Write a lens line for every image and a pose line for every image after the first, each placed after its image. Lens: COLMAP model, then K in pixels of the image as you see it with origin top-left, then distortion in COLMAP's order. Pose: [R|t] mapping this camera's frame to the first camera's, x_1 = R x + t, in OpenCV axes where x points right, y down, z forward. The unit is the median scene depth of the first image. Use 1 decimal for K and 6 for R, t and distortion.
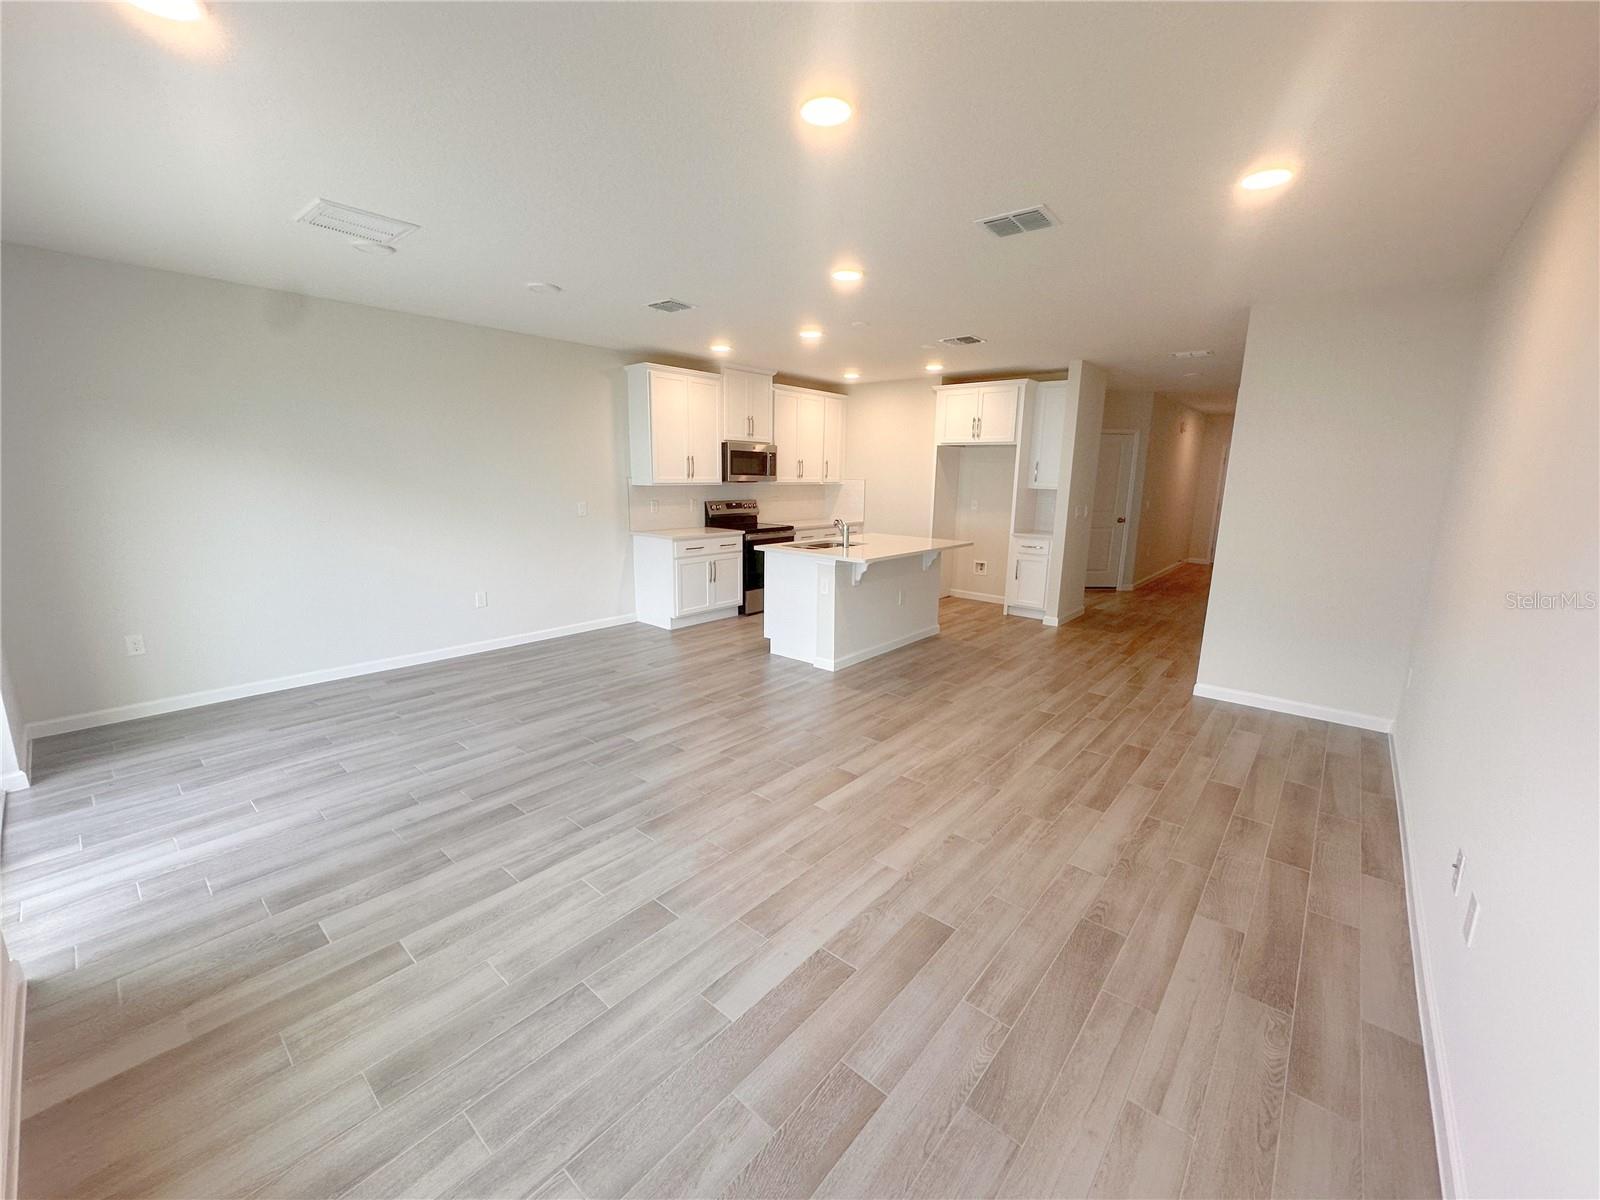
lens RADIAL K [[639.3, 0, 802.2], [0, 639.3, 601.6], [0, 0, 1]] dist [-0.000589, 0.000030]
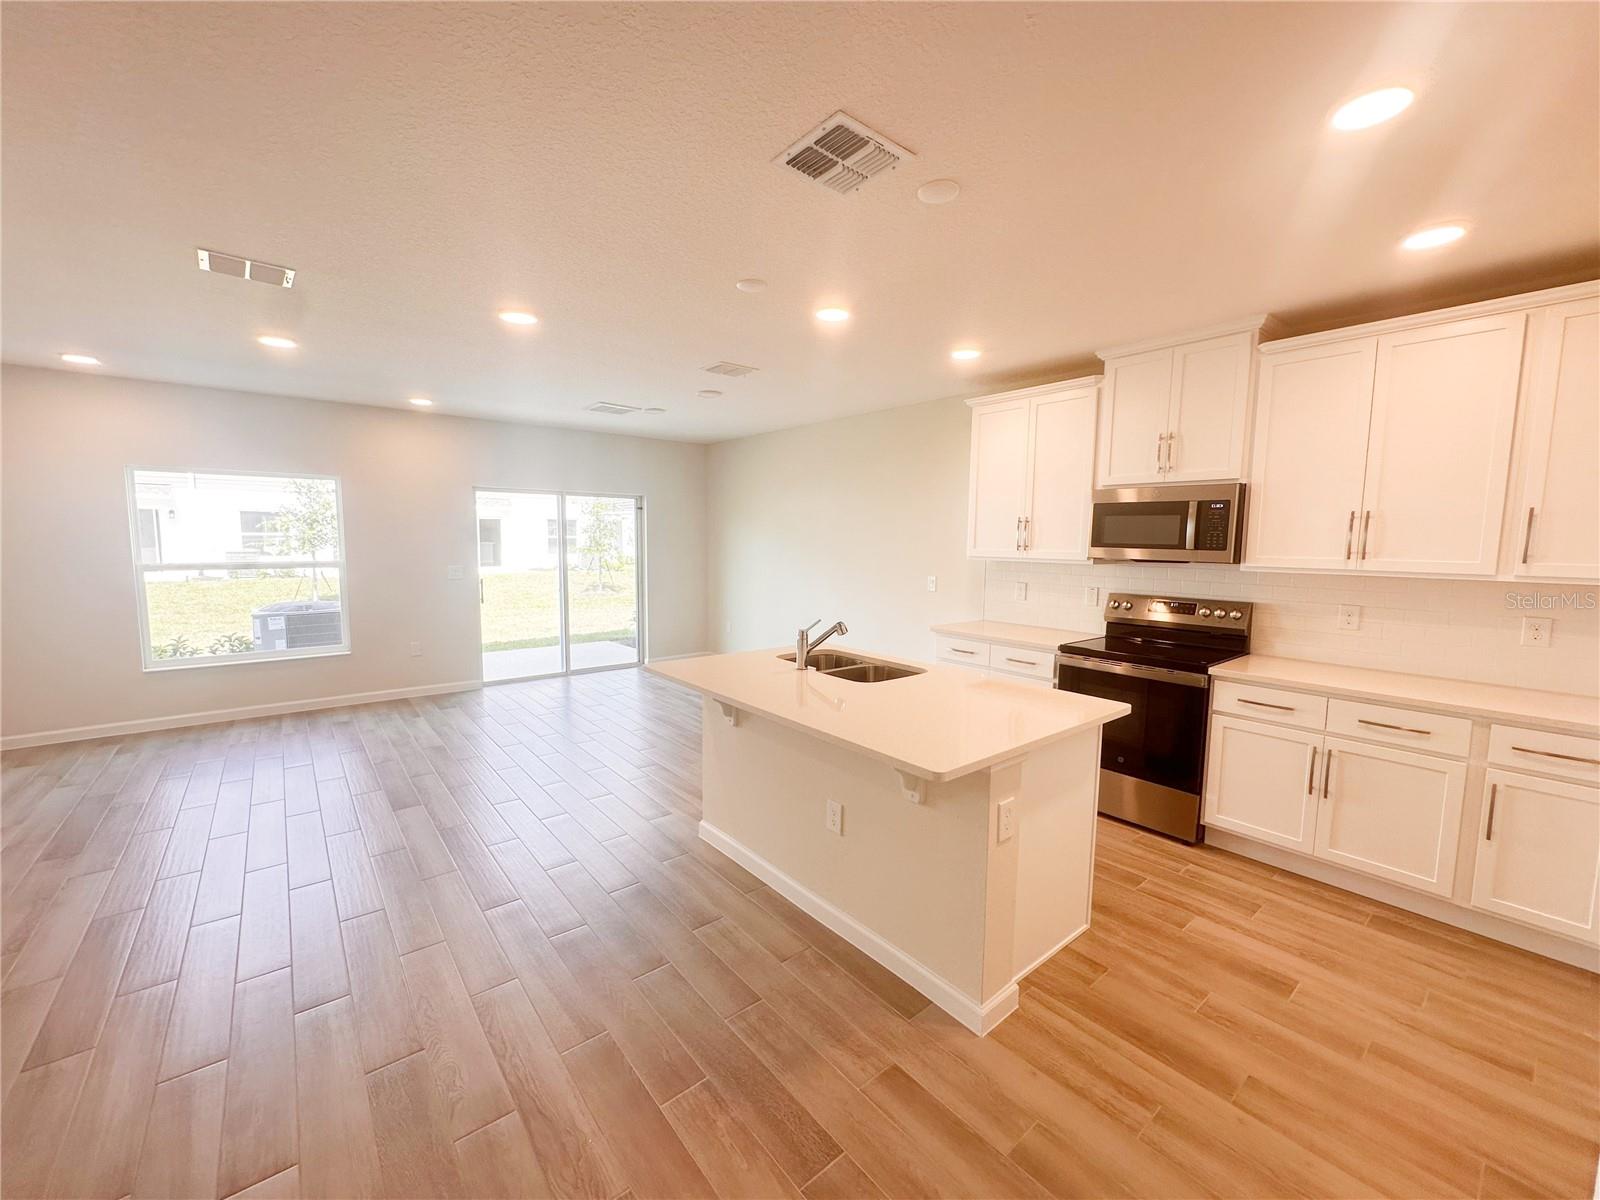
lens RADIAL K [[639.3, 0, 802.2], [0, 639.3, 601.6], [0, 0, 1]] dist [-0.000589, 0.000030]
pose [[-0.175746, 0.082641, -0.980961, 0.488776], [-0.209408, 0.970526, 0.119279, -0.167199], [0.961905, 0.226383, -0.153260, 0.862664]]
